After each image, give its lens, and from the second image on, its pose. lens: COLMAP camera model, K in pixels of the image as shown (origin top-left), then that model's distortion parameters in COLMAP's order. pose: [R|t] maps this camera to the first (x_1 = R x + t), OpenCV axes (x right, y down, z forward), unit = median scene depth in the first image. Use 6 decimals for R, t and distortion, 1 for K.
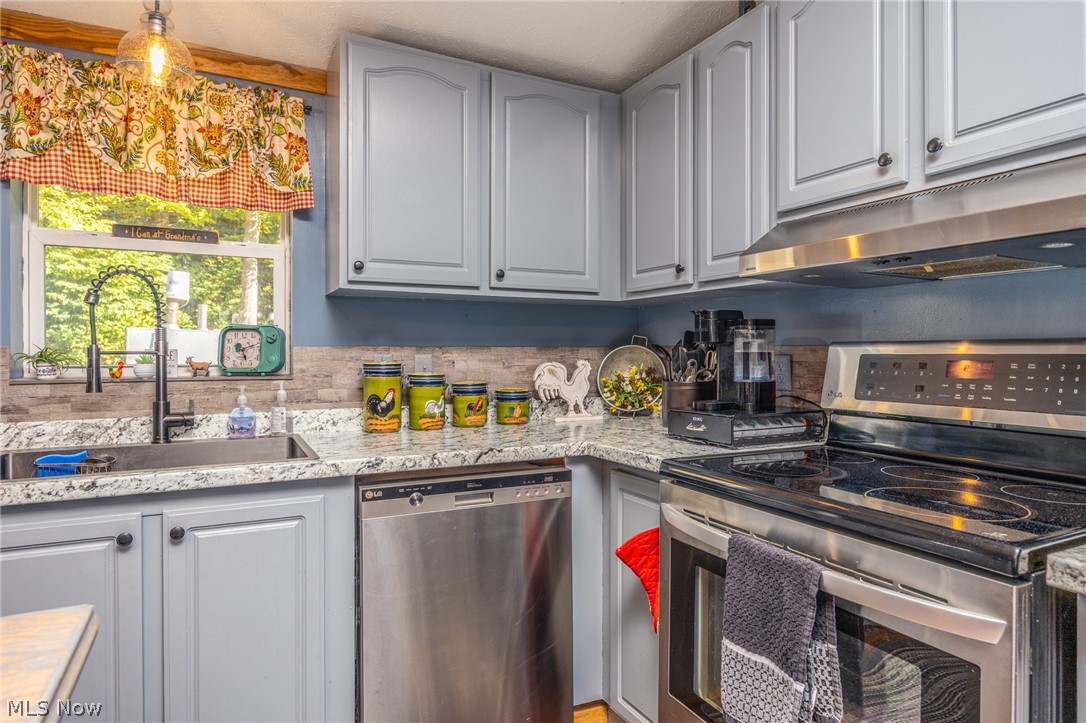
lens RADIAL K [[638.5, 0, 545.0], [0, 638.5, 356.1], [0, 0, 1]] dist [-0.001933, -0.000573]
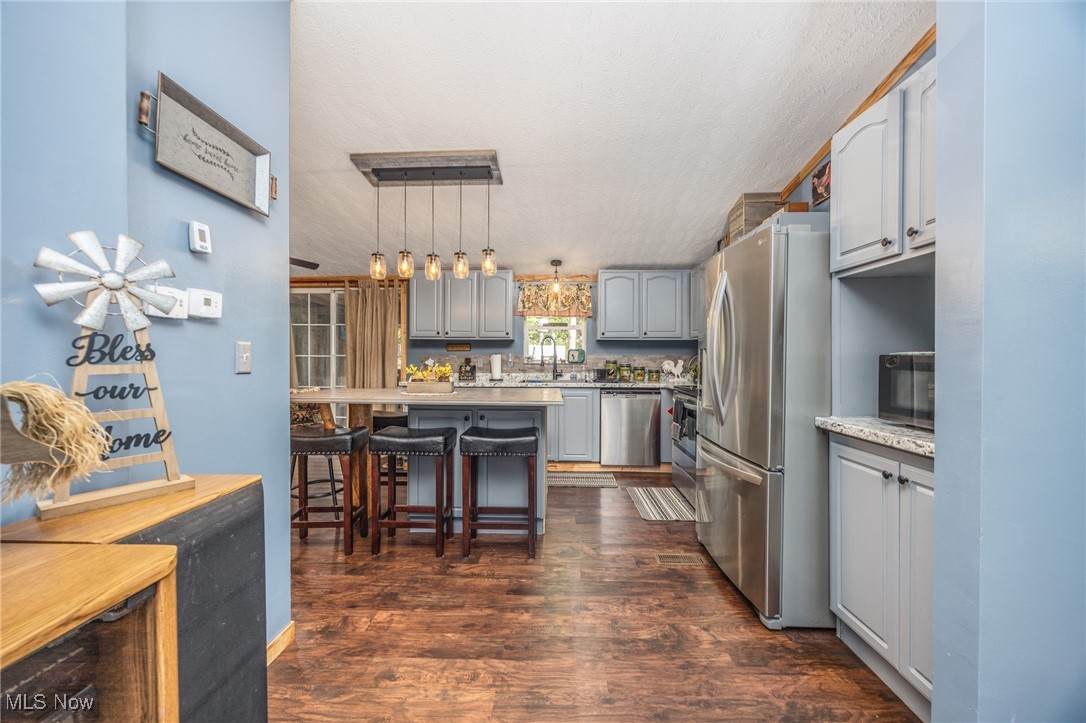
lens RADIAL K [[416.9, 0, 540.9], [0, 416.9, 359.4], [0, 0, 1]] dist [-0.002685, 0.000026]
pose [[0.879956, 0.005216, -0.475027, 0.478284], [-0.005142, 0.999986, 0.001454, 0.006142], [0.475028, 0.001163, 0.879970, -1.152076]]
